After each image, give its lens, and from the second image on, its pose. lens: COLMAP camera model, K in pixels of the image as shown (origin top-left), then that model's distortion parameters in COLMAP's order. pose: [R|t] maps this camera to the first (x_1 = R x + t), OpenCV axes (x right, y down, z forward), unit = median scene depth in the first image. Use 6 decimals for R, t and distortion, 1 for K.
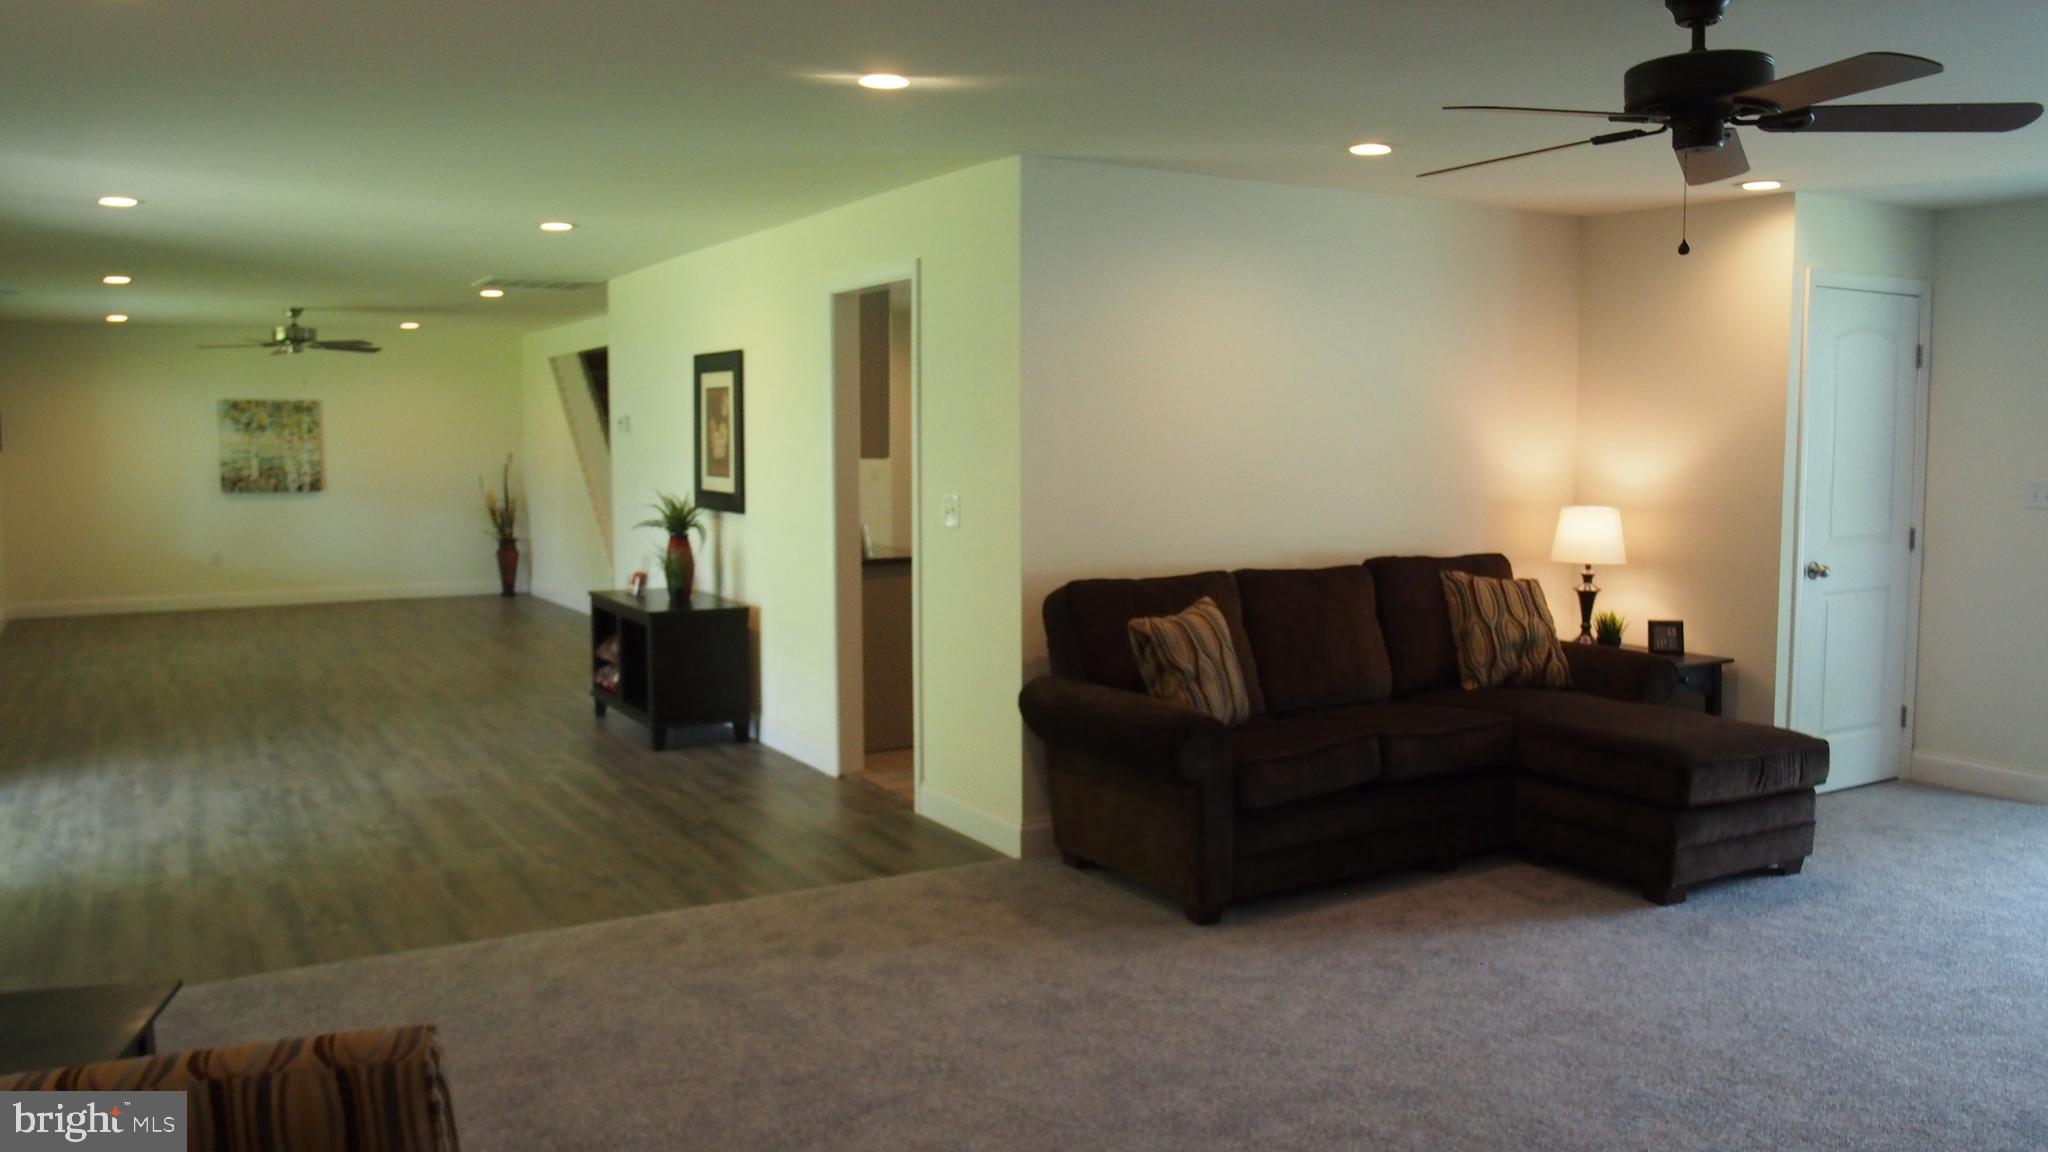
lens RADIAL K [[1670.0, 0, 1019.5], [0, 1670.0, 560.2], [0, 0, 1]] dist [-0.012958, 0.008654]
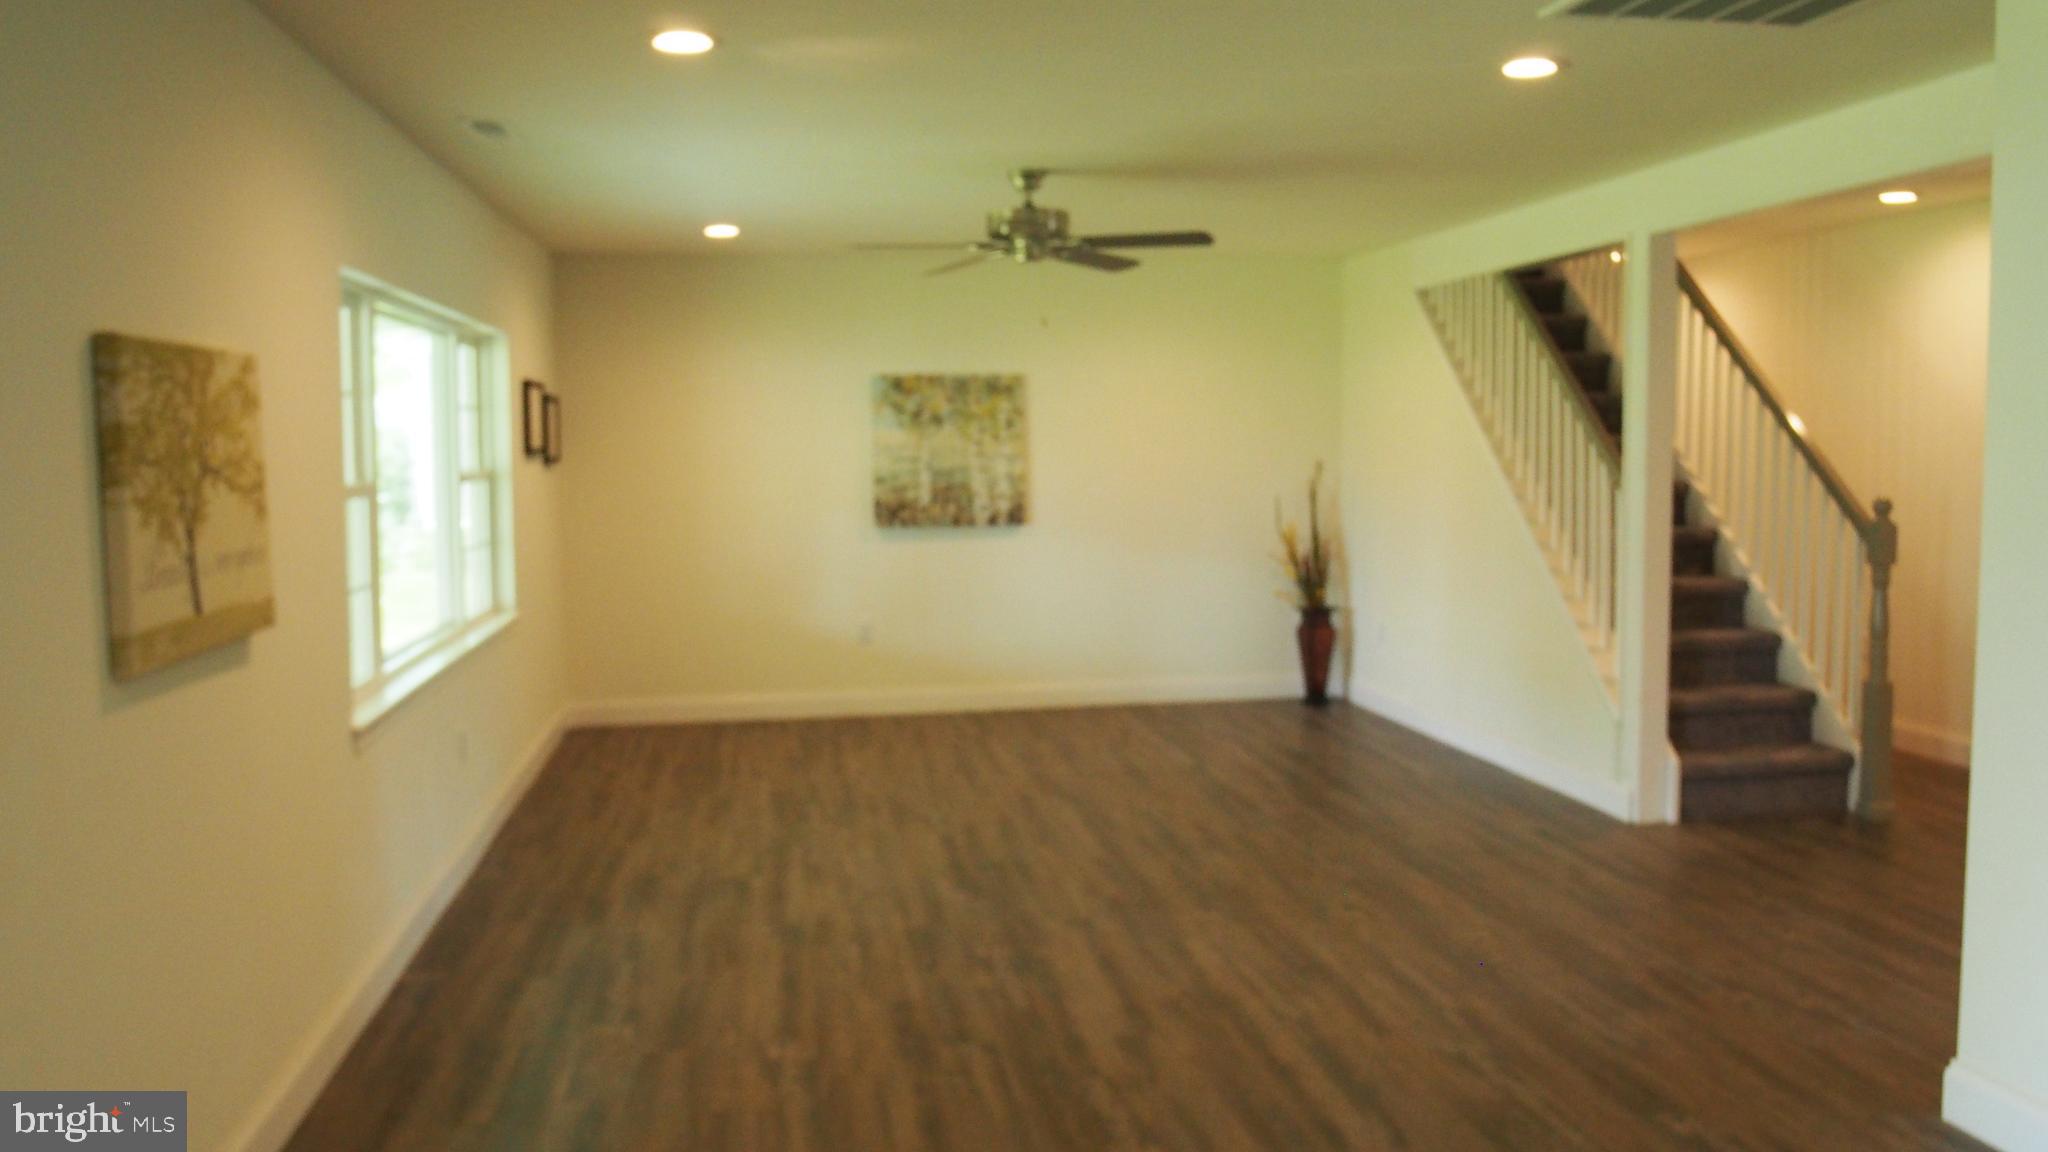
lens RADIAL K [[1670.0, 0, 1028.3], [0, 1670.0, 576.3], [0, 0, 1]] dist [-0.012958, 0.008654]
pose [[0.943357, 0.020753, -0.331129, -0.219507], [-0.018048, 0.999774, 0.011242, -0.029931], [0.331288, -0.004629, 0.943518, 0.434346]]
